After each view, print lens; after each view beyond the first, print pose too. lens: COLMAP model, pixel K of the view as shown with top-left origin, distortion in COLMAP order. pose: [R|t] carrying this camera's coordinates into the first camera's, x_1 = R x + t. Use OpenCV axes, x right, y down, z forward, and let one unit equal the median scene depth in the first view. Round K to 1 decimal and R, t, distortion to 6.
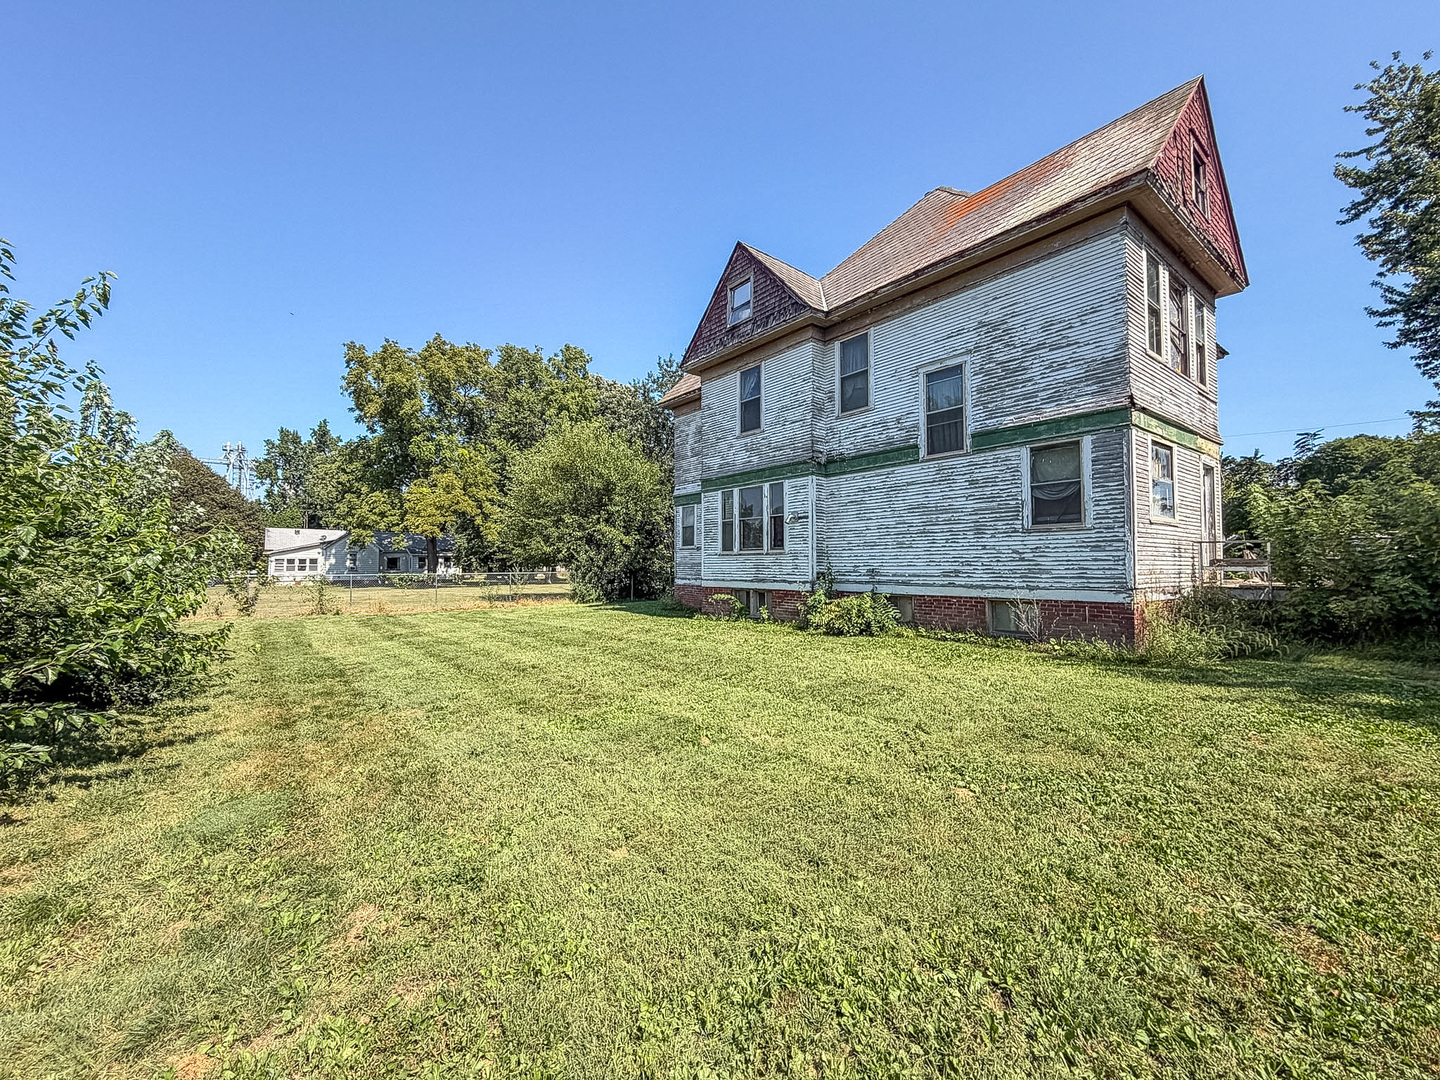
lens RADIAL K [[587.4, 0, 719.6], [0, 587.4, 543.7], [0, 0, 1]] dist [0.000405, -0.000048]
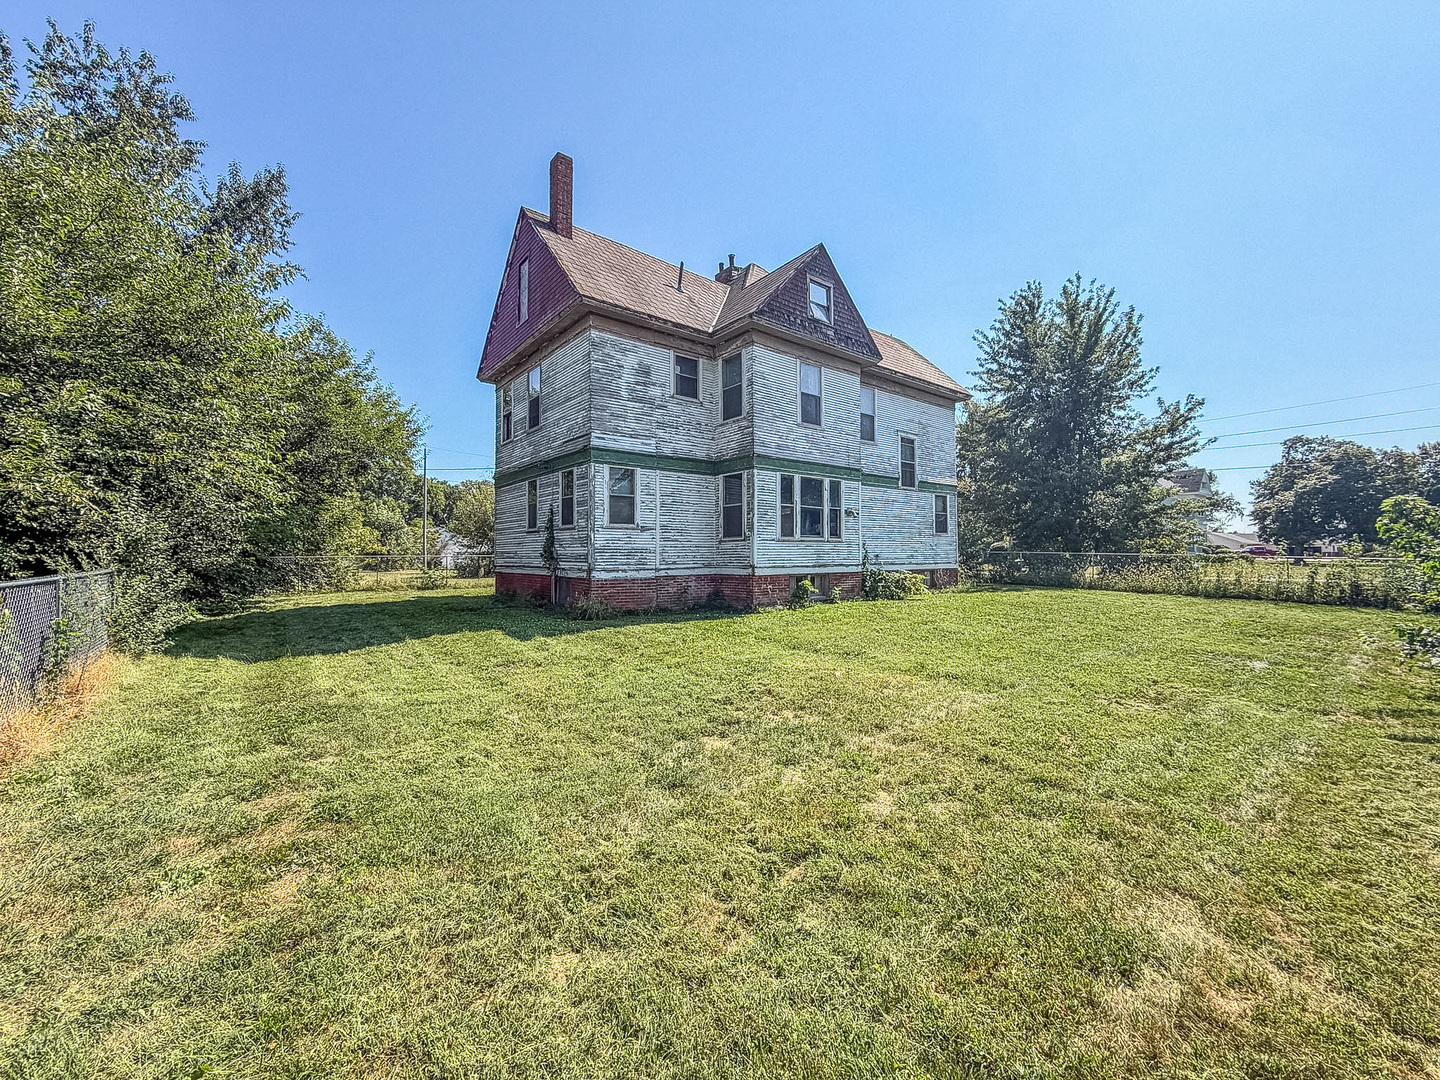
lens RADIAL K [[587.4, 0, 707.9], [0, 587.4, 541.2], [0, 0, 1]] dist [0.000405, -0.000048]
pose [[0.001496, 0.024542, 0.999698, -1.059547], [-0.035764, 0.999061, -0.024472, 0.053389], [-0.999359, -0.035716, 0.002373, 1.247079]]
